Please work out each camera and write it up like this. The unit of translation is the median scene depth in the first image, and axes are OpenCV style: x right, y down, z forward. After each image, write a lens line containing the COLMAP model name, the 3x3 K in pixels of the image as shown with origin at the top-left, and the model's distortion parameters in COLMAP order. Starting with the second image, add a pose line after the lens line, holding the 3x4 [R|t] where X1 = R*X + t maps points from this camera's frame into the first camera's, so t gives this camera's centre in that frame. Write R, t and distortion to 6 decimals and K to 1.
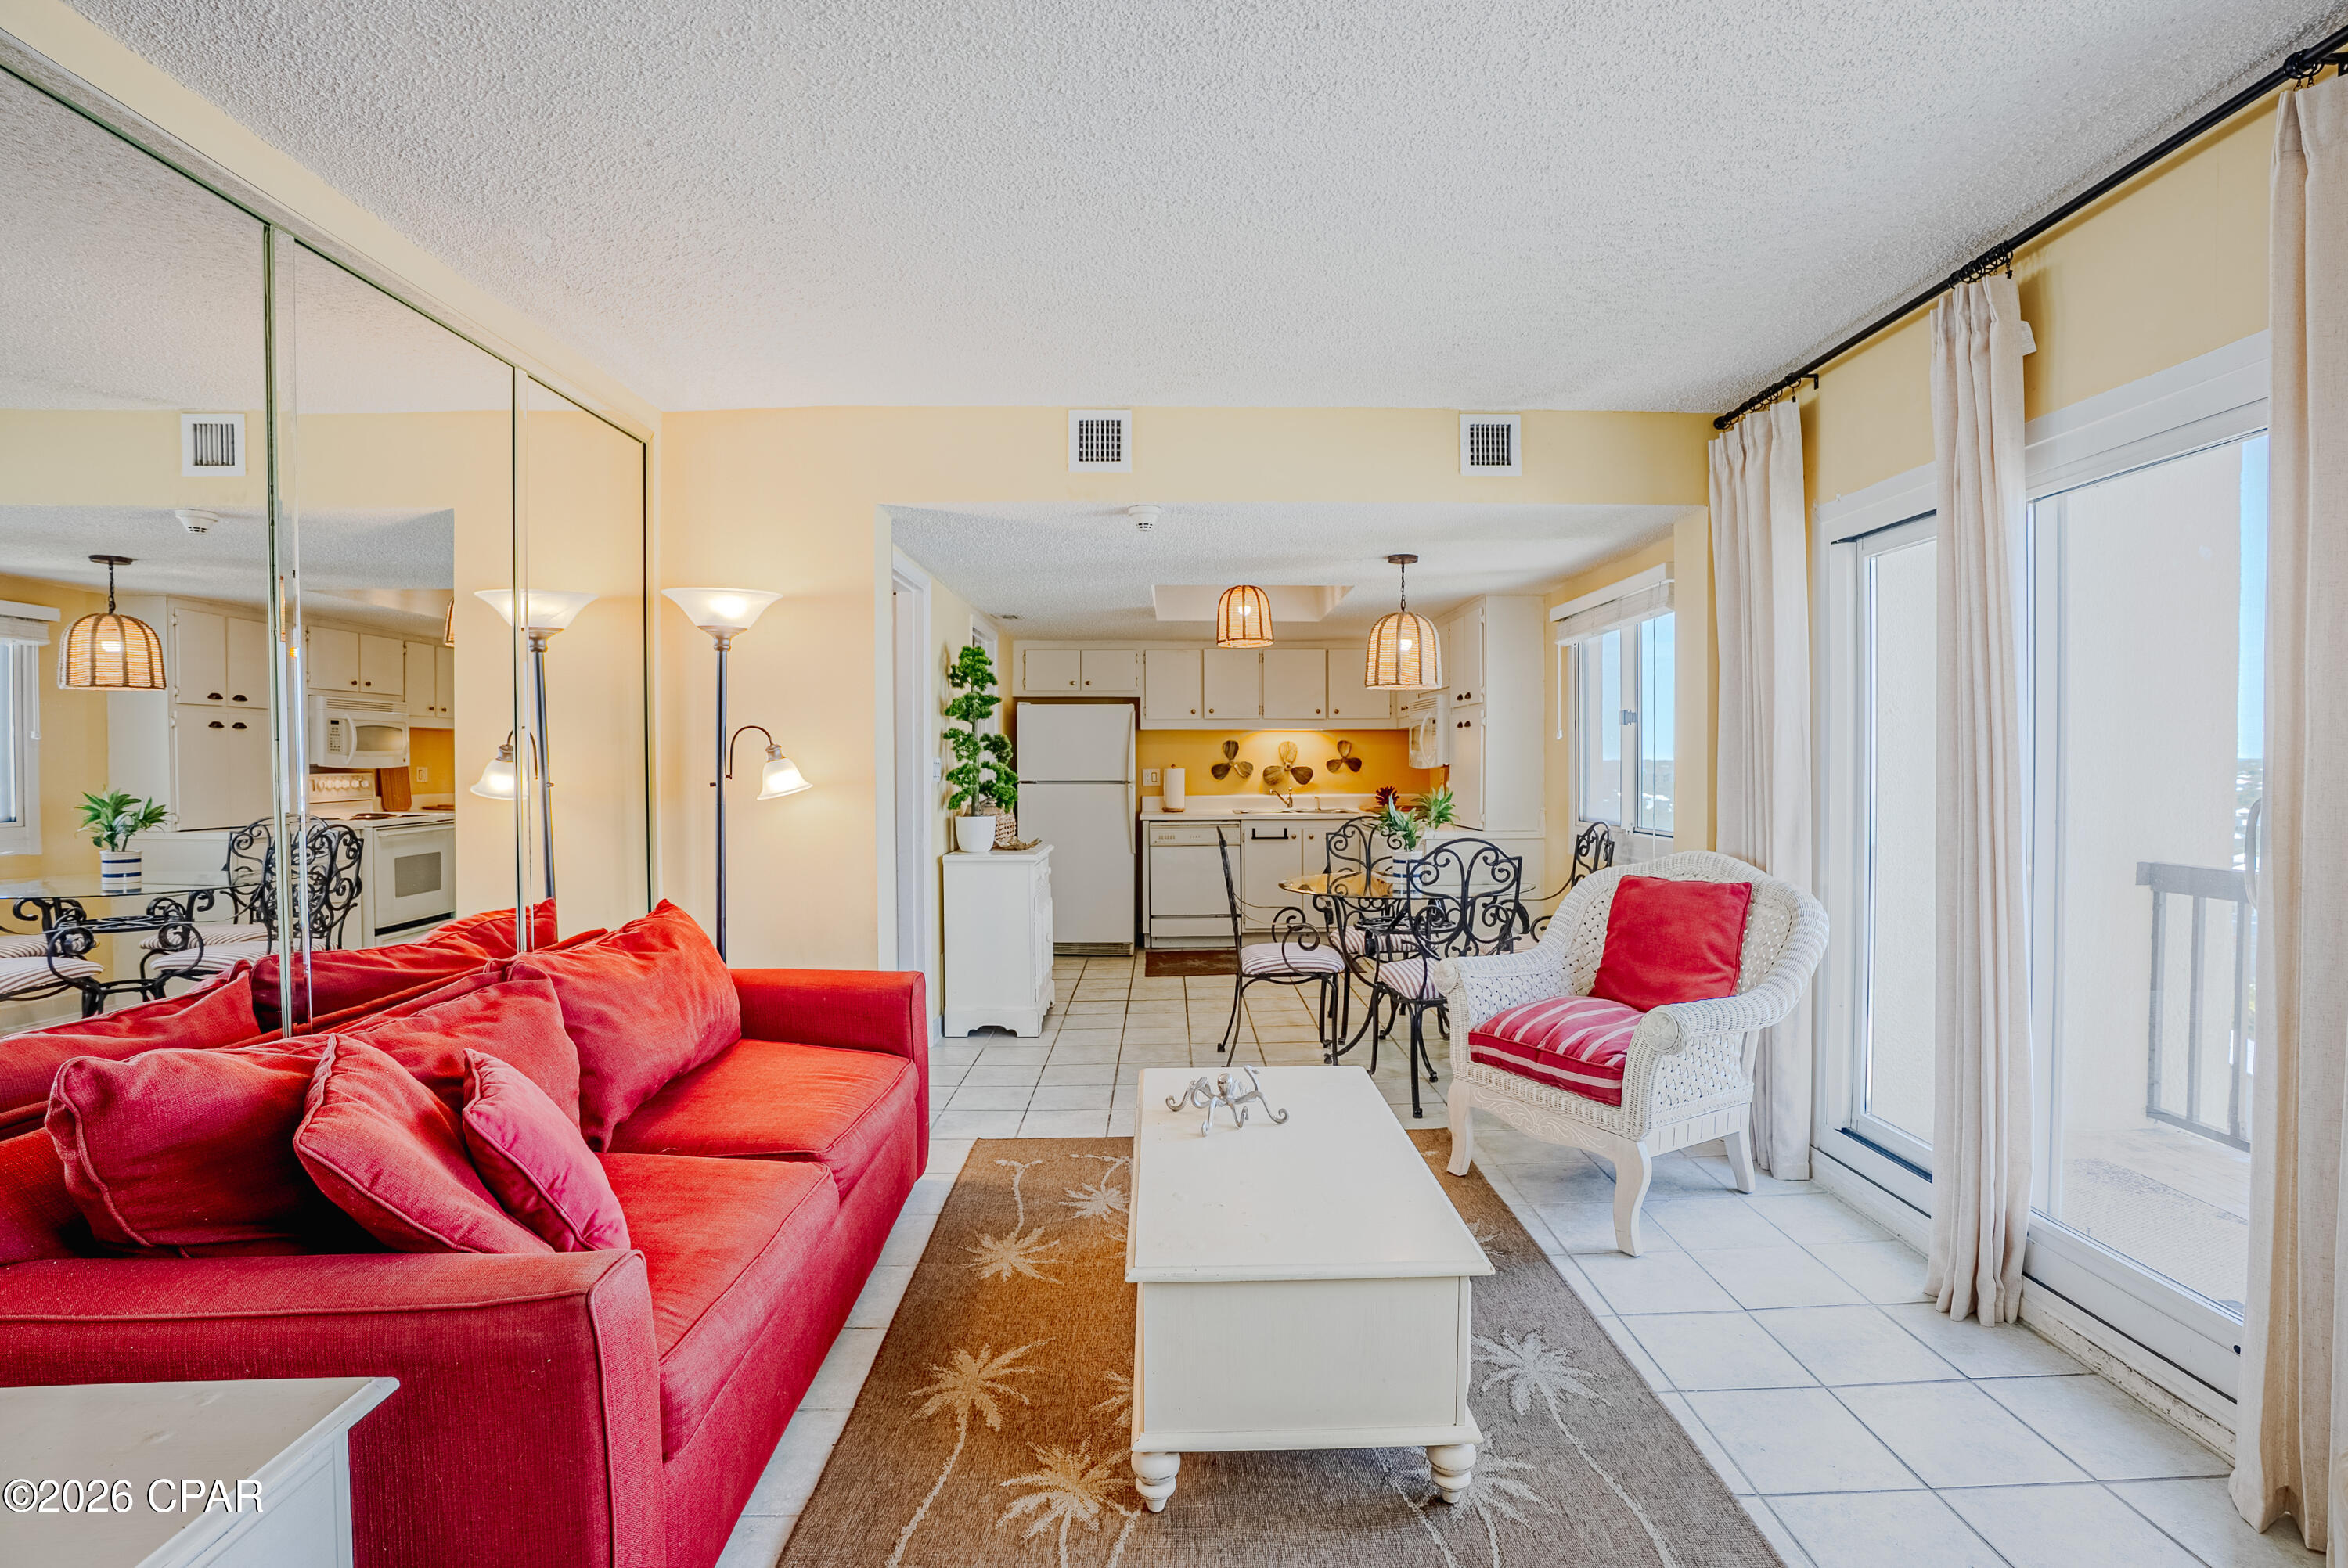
lens RADIAL K [[1101.6, 0, 1198.3], [0, 1101.6, 782.2], [0, 0, 1]] dist [-0.068657, 0.025996]
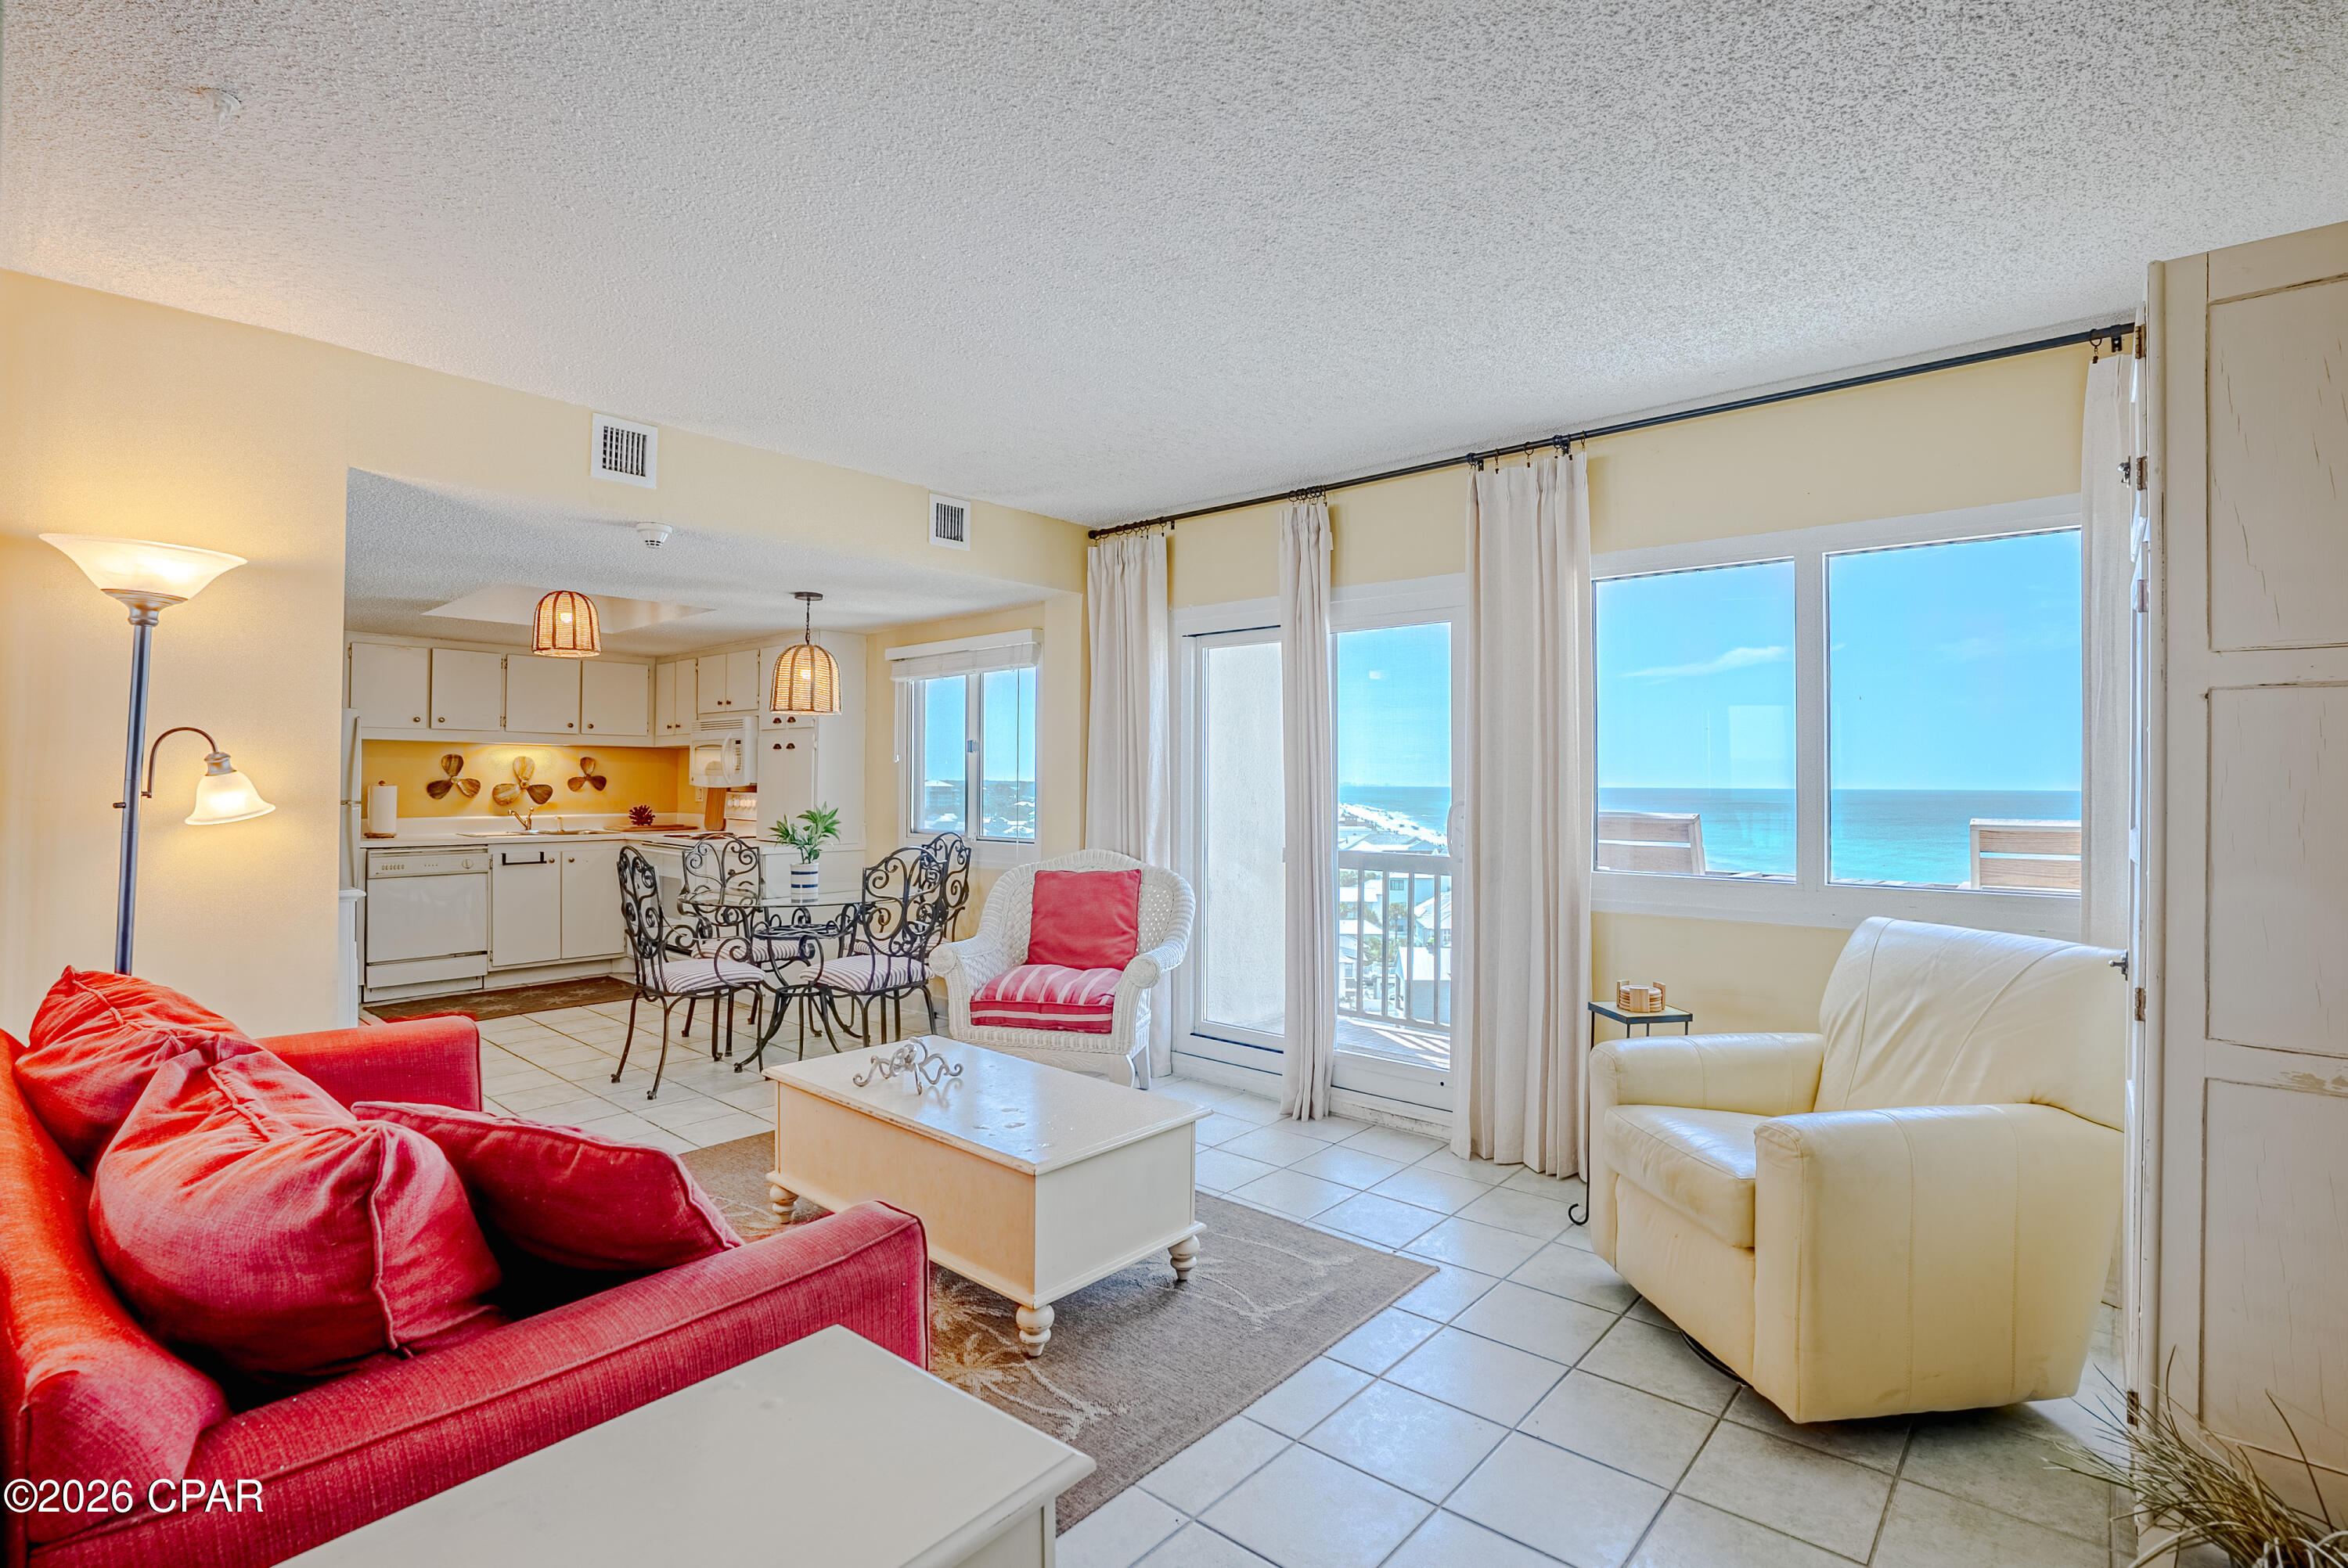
lens RADIAL K [[1101.6, 0, 1198.0], [0, 1101.6, 770.1], [0, 0, 1]] dist [-0.068657, 0.025996]
pose [[0.669022, 0.015966, 0.743071, -0.417835], [0.005843, 0.999625, -0.026739, 0.001802], [-0.743219, 0.022231, 0.668678, -0.018992]]
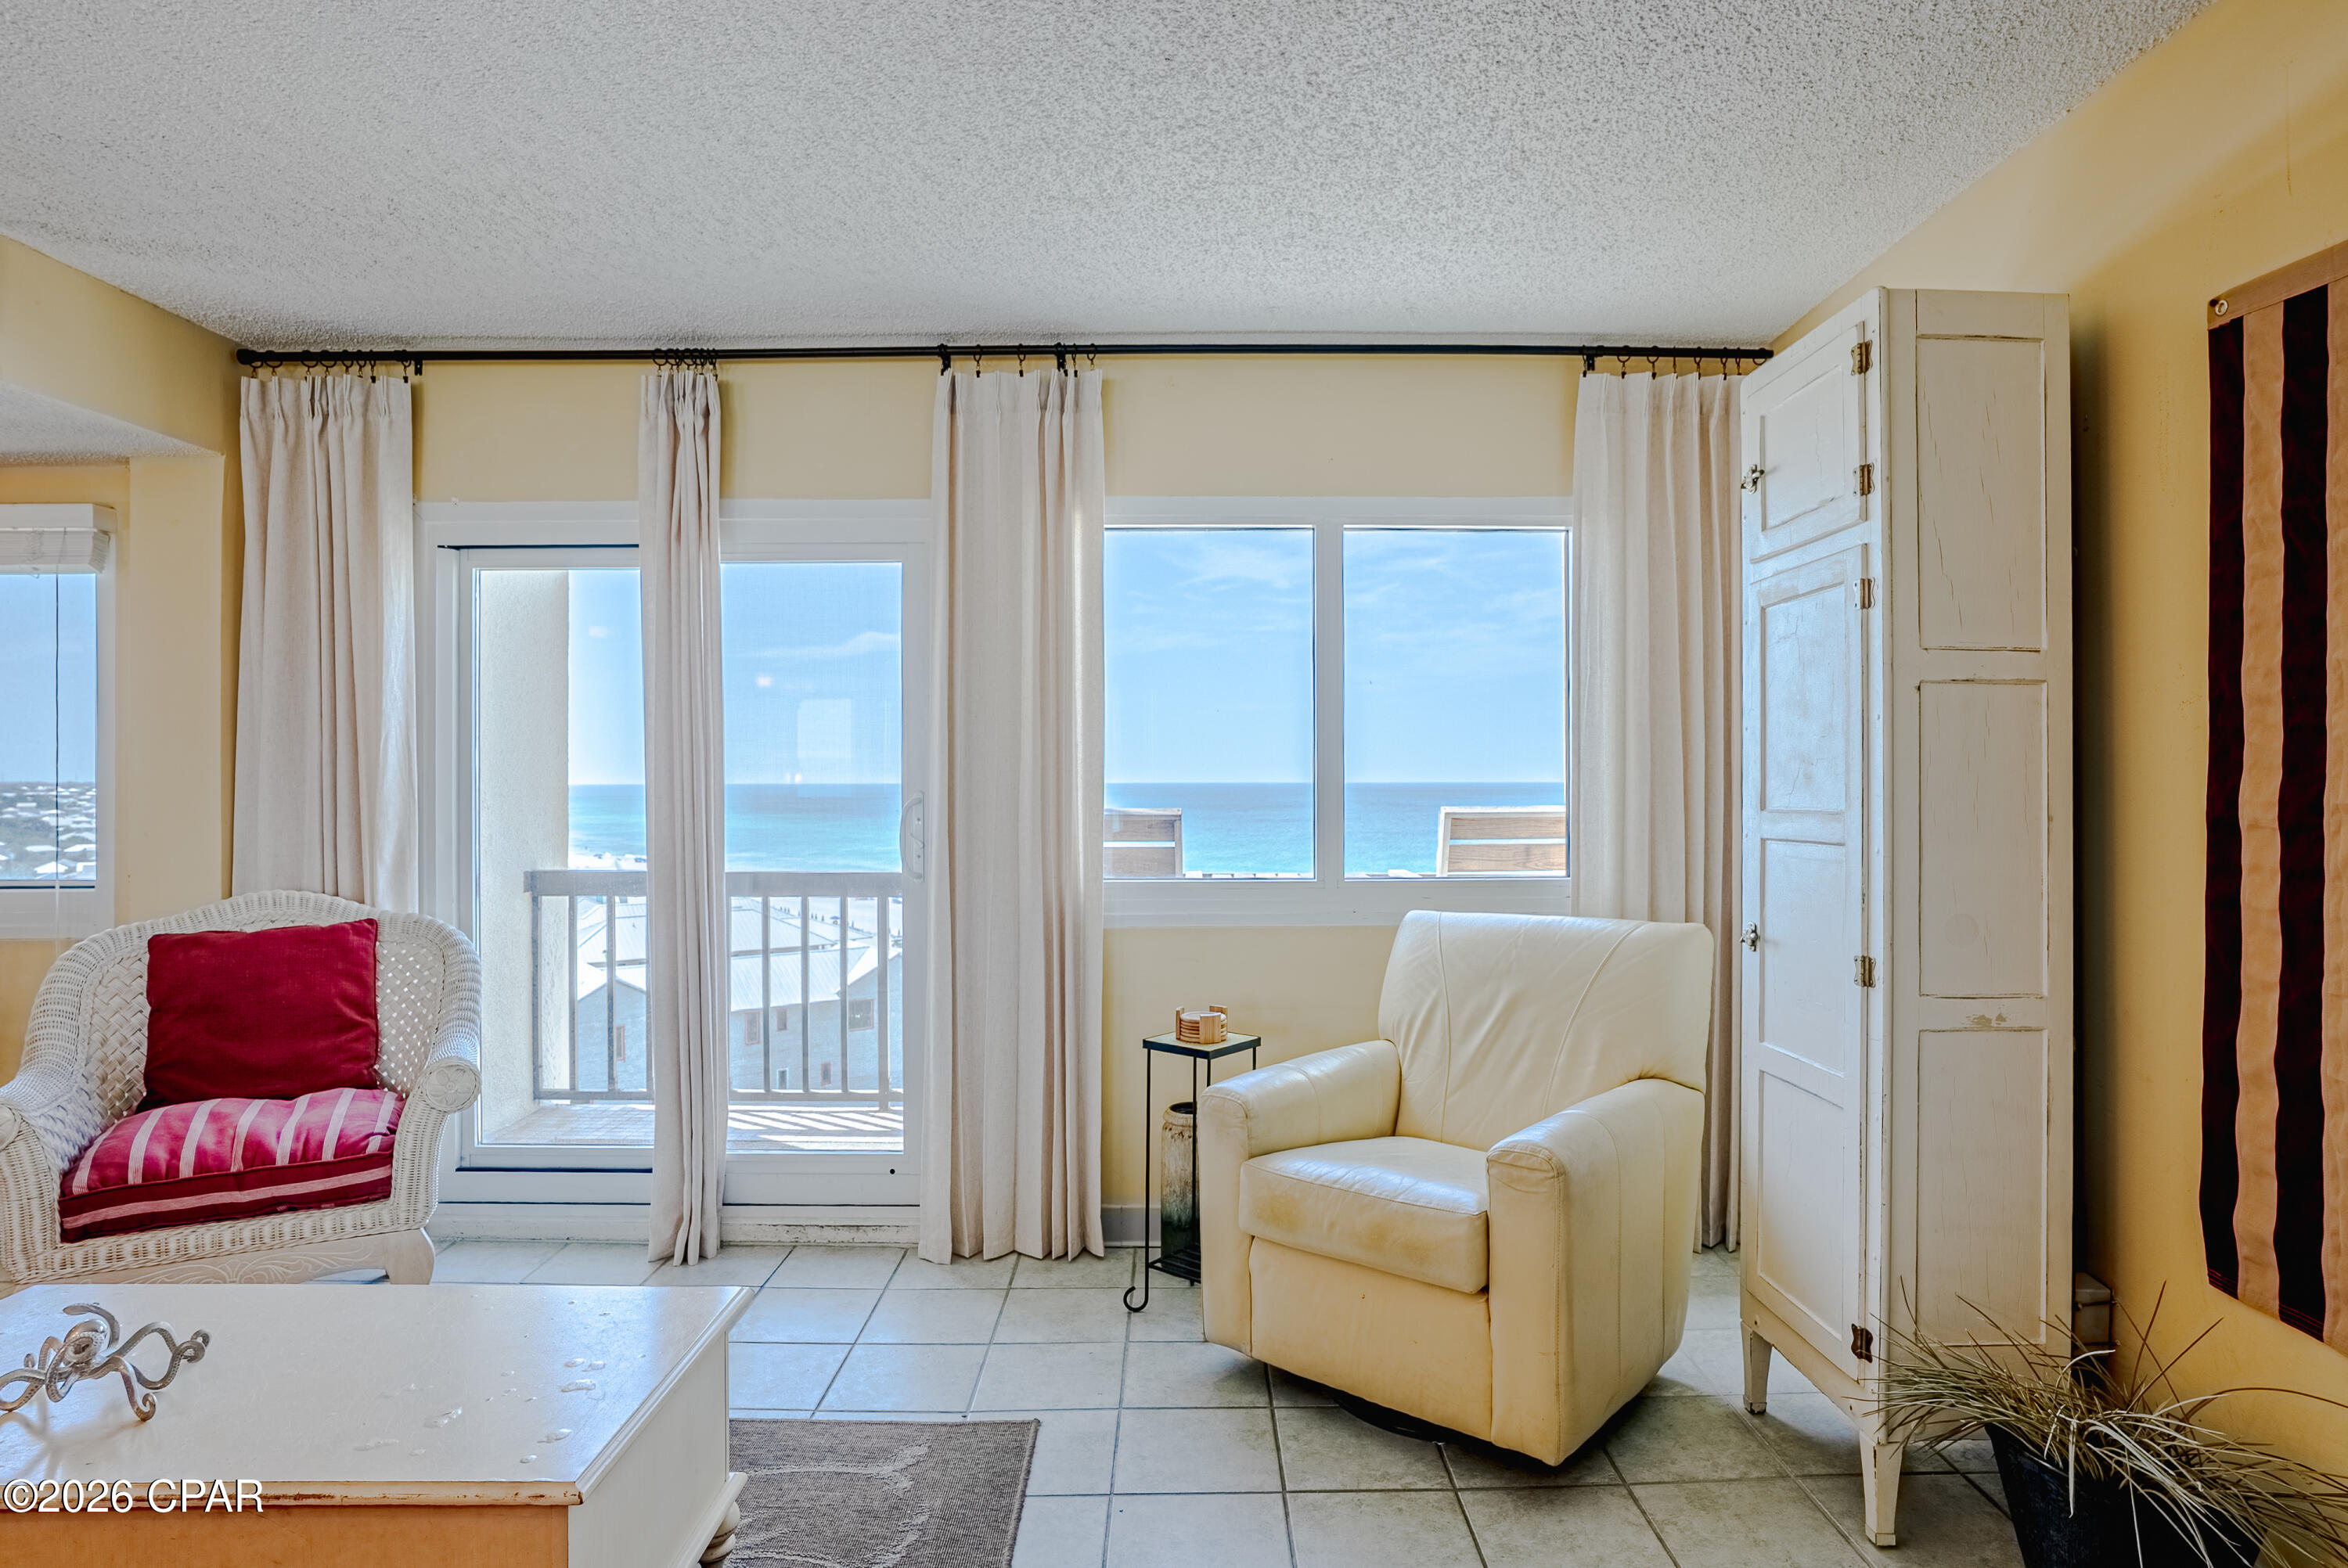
lens RADIAL K [[1255.6, 0, 1187.9], [0, 1255.6, 779.4], [0, 0, 1]] dist [-0.049698, 0.021656]
pose [[0.008055, 0.005498, 0.999952, -0.387636], [0.020692, 0.999770, -0.005664, 0.000246], [-0.999753, 0.020737, 0.007939, 0.275371]]
